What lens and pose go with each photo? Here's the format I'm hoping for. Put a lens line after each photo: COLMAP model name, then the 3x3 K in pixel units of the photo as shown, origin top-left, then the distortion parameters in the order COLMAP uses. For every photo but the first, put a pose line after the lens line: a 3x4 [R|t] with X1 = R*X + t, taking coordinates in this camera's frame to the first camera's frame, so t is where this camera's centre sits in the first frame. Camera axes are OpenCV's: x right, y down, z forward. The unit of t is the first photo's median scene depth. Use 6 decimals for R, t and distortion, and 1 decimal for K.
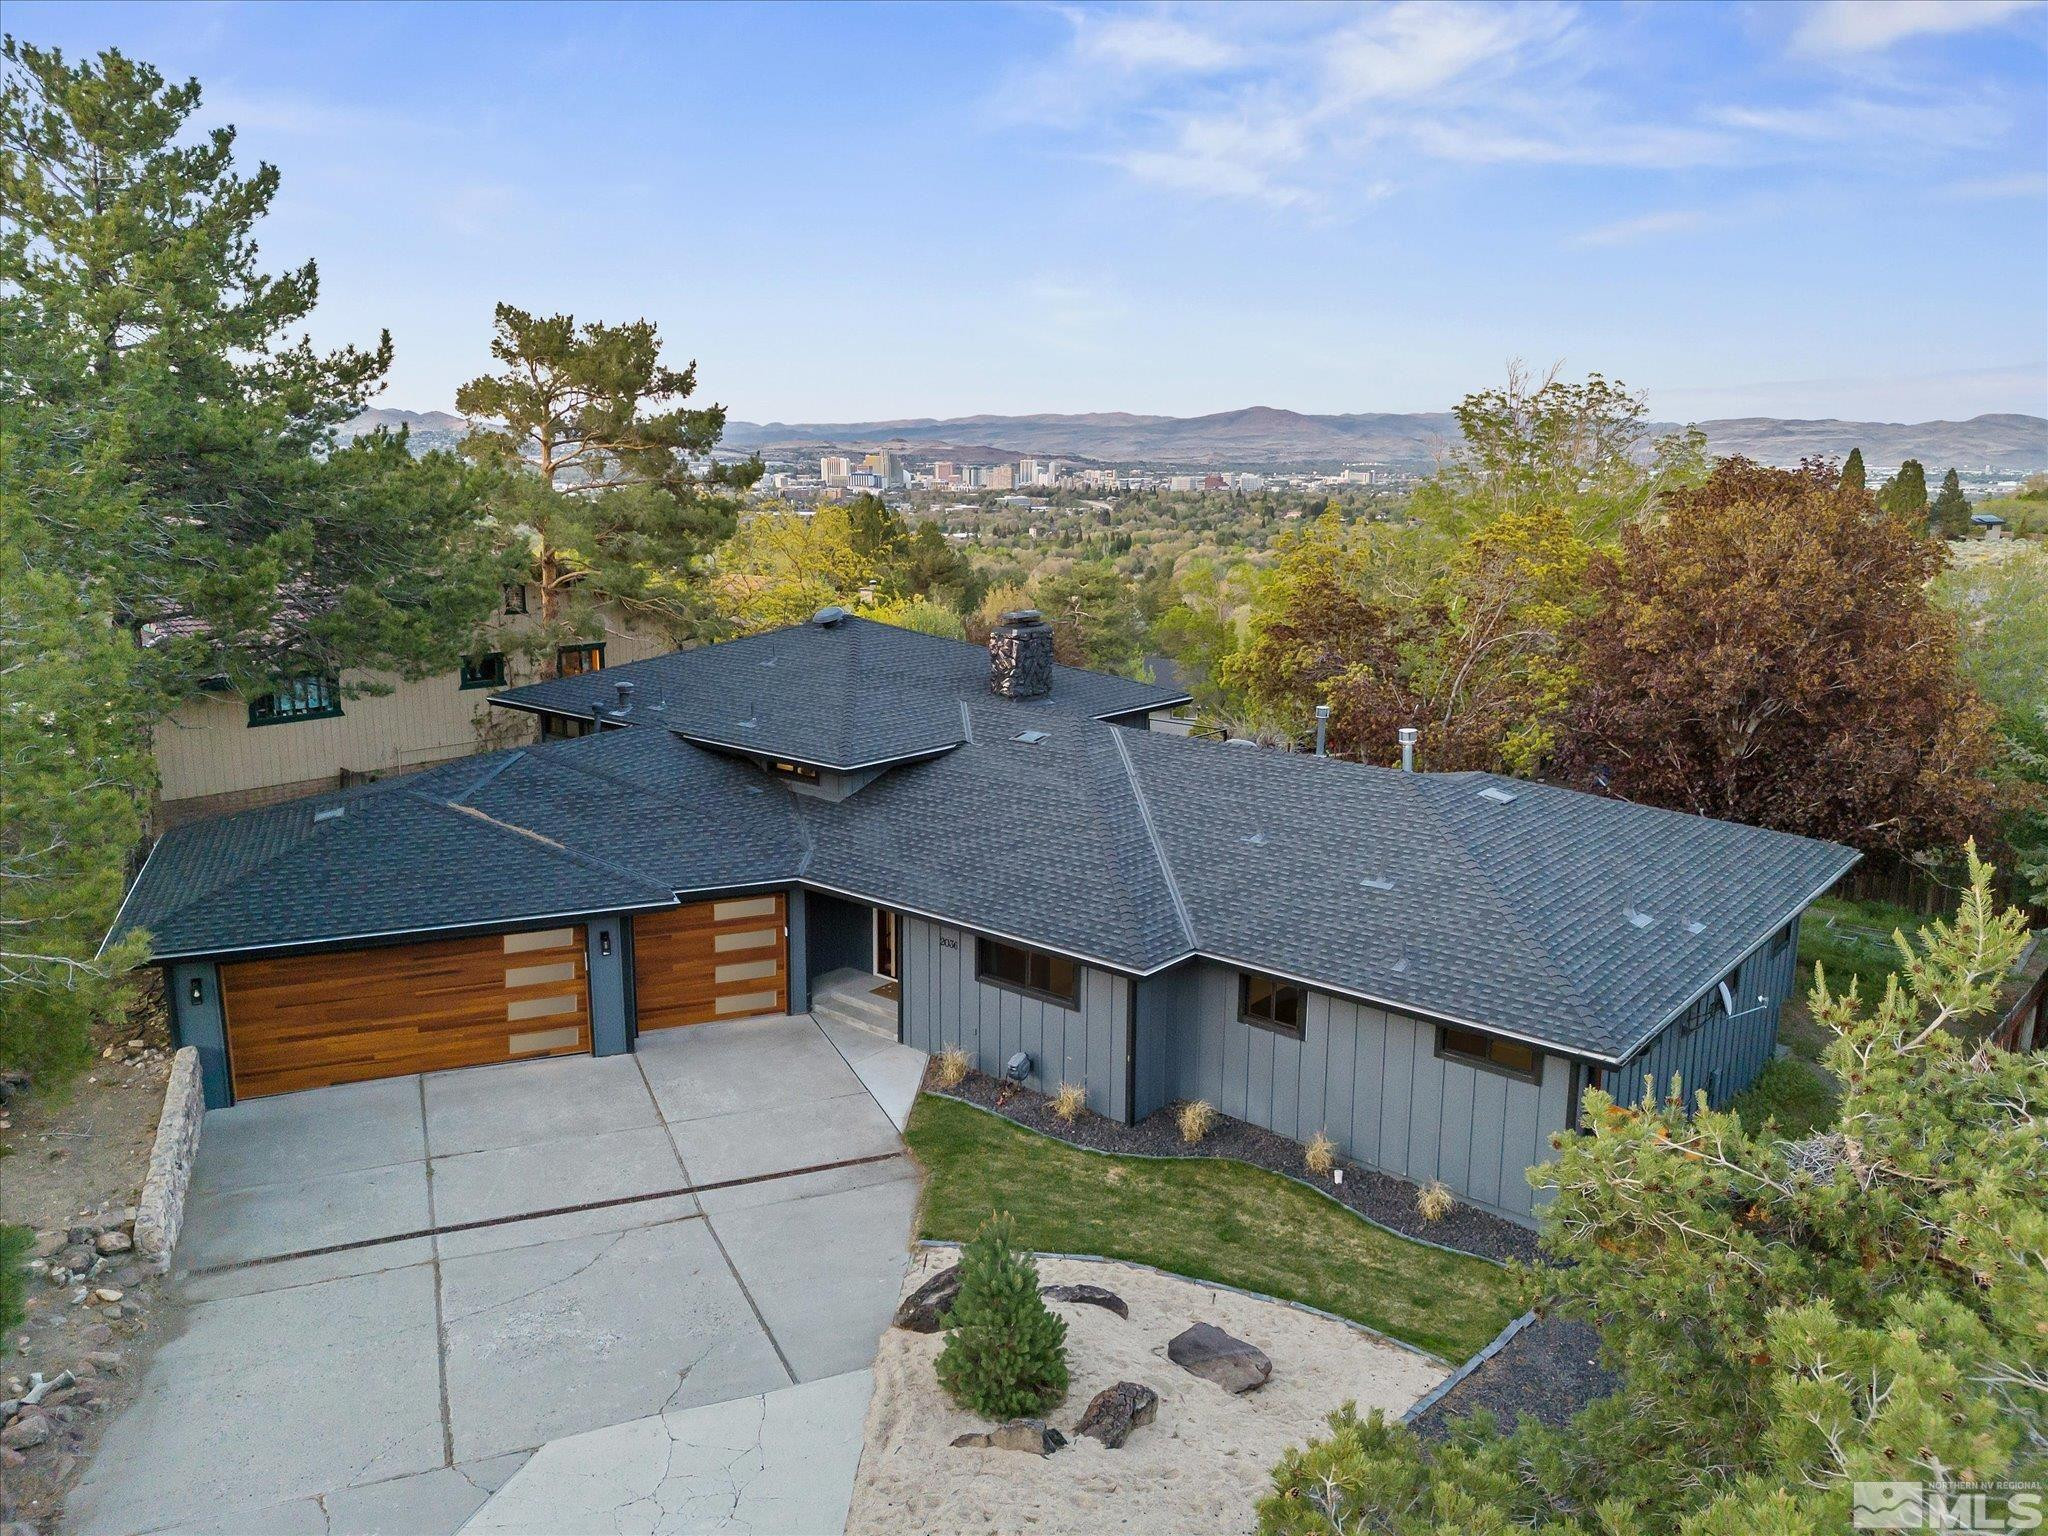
lens RADIAL K [[1559.5, 0, 1027.6], [0, 1559.5, 765.2], [0, 0, 1]] dist [0.043660, -0.027282]
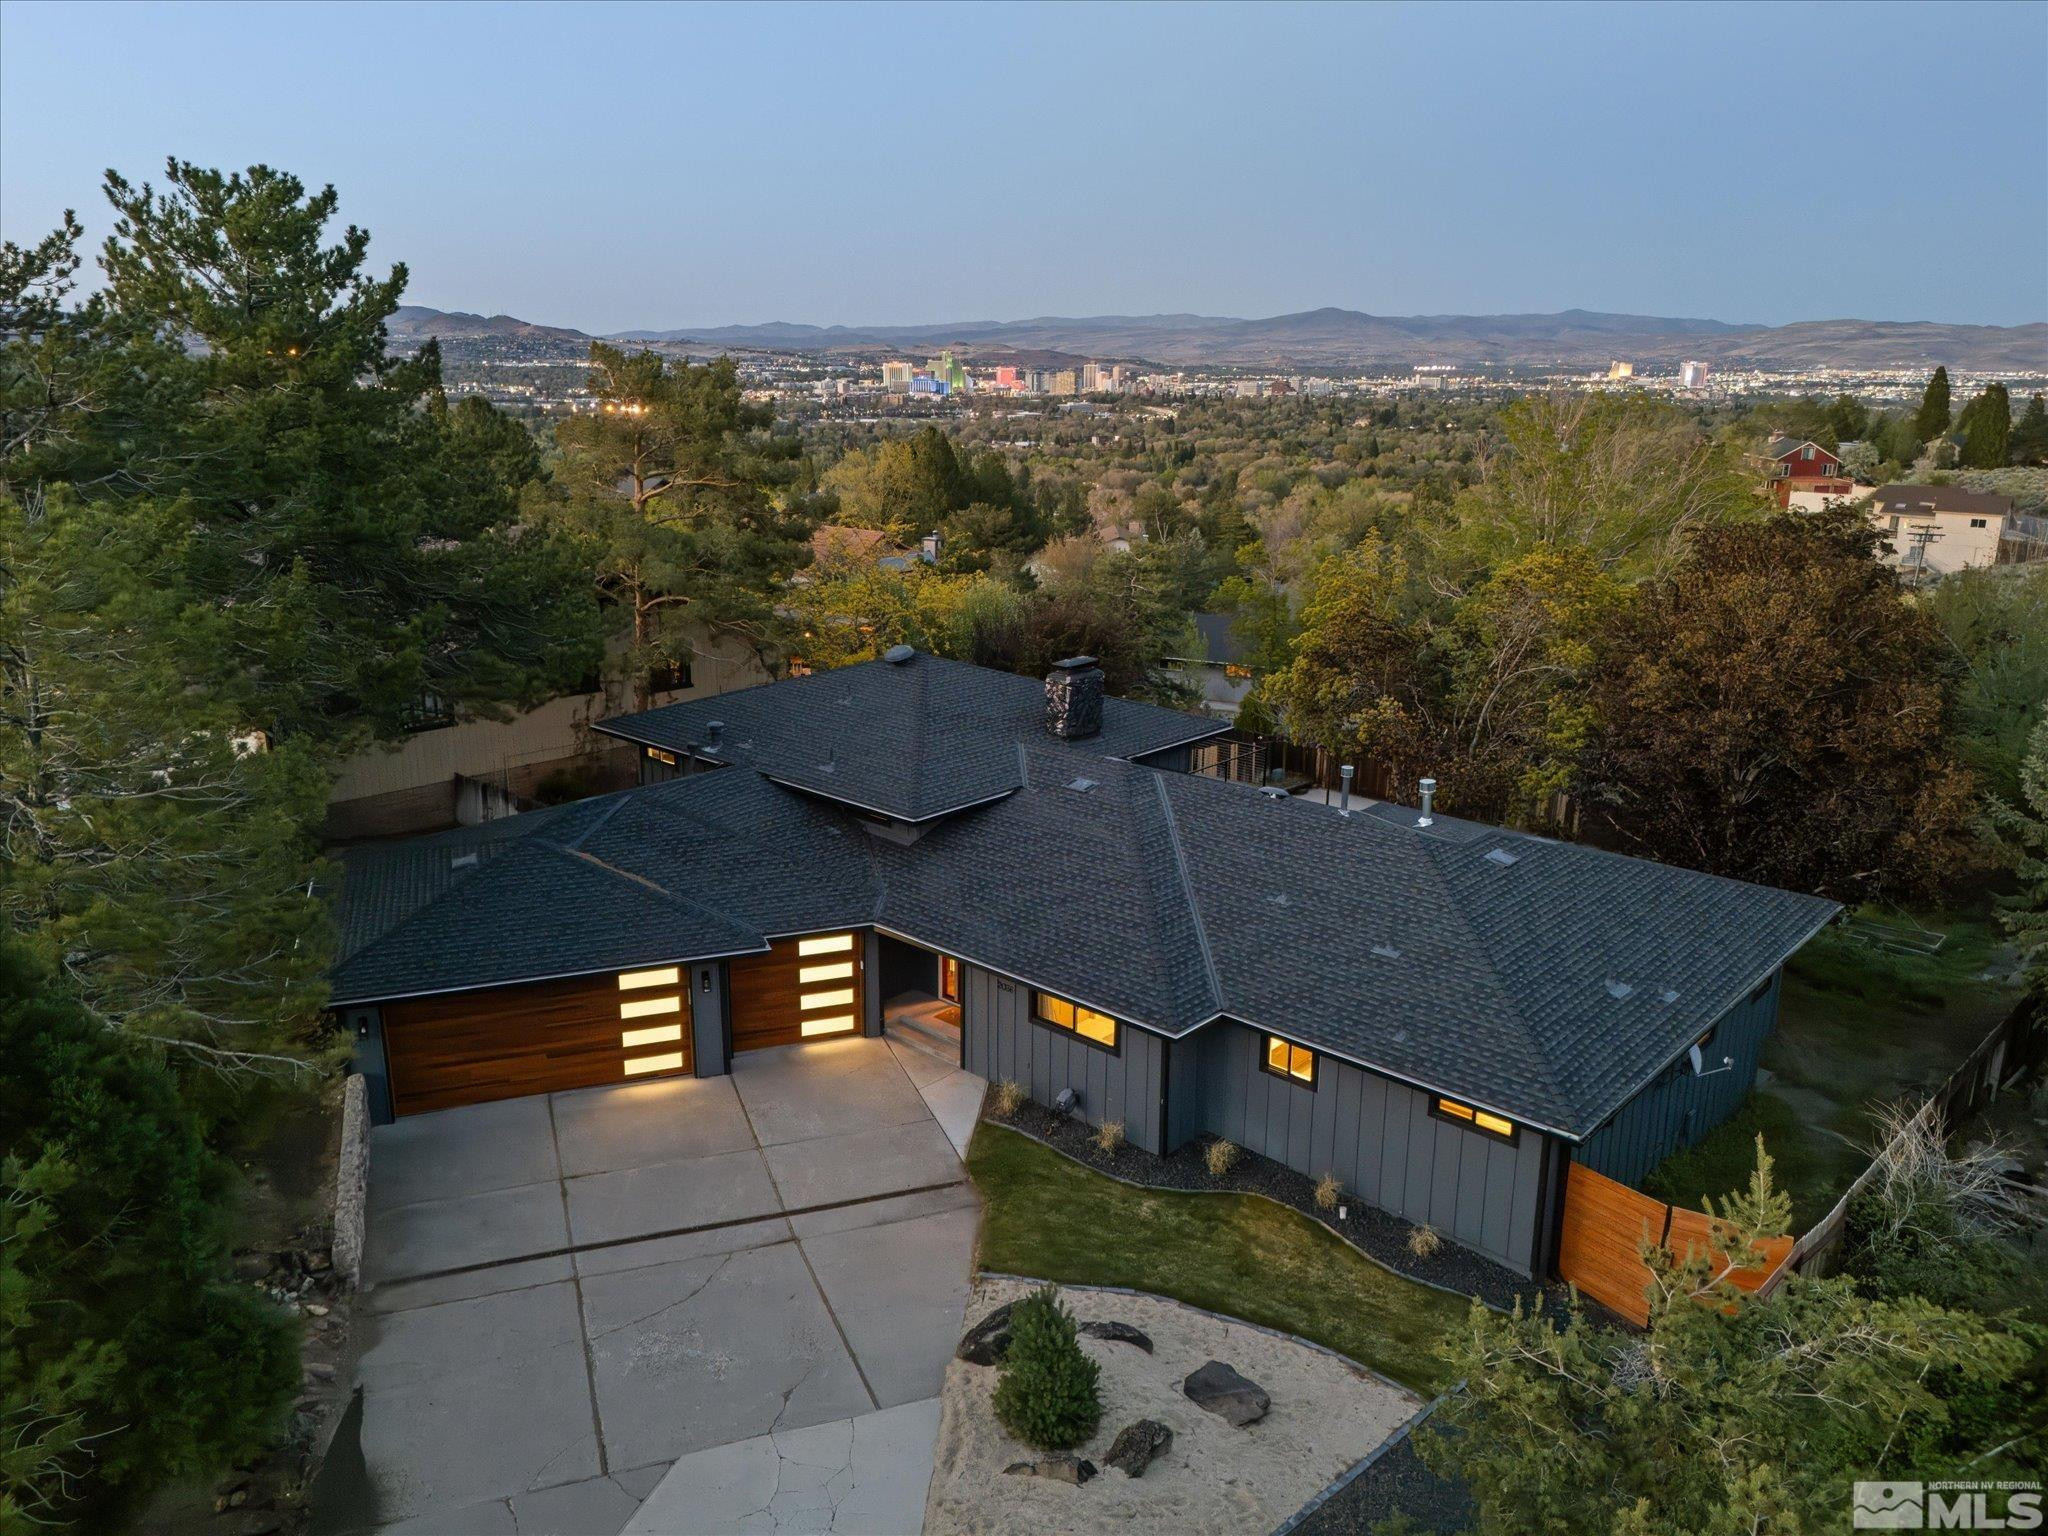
lens RADIAL K [[1559.5, 0, 1024.4], [0, 1559.5, 763.4], [0, 0, 1]] dist [0.043660, -0.027282]
pose [[0.999128, 0.010734, -0.040354, 0.006551], [-0.008209, 0.998028, 0.062234, -0.114670], [0.040943, -0.061849, 0.997245, -0.114947]]
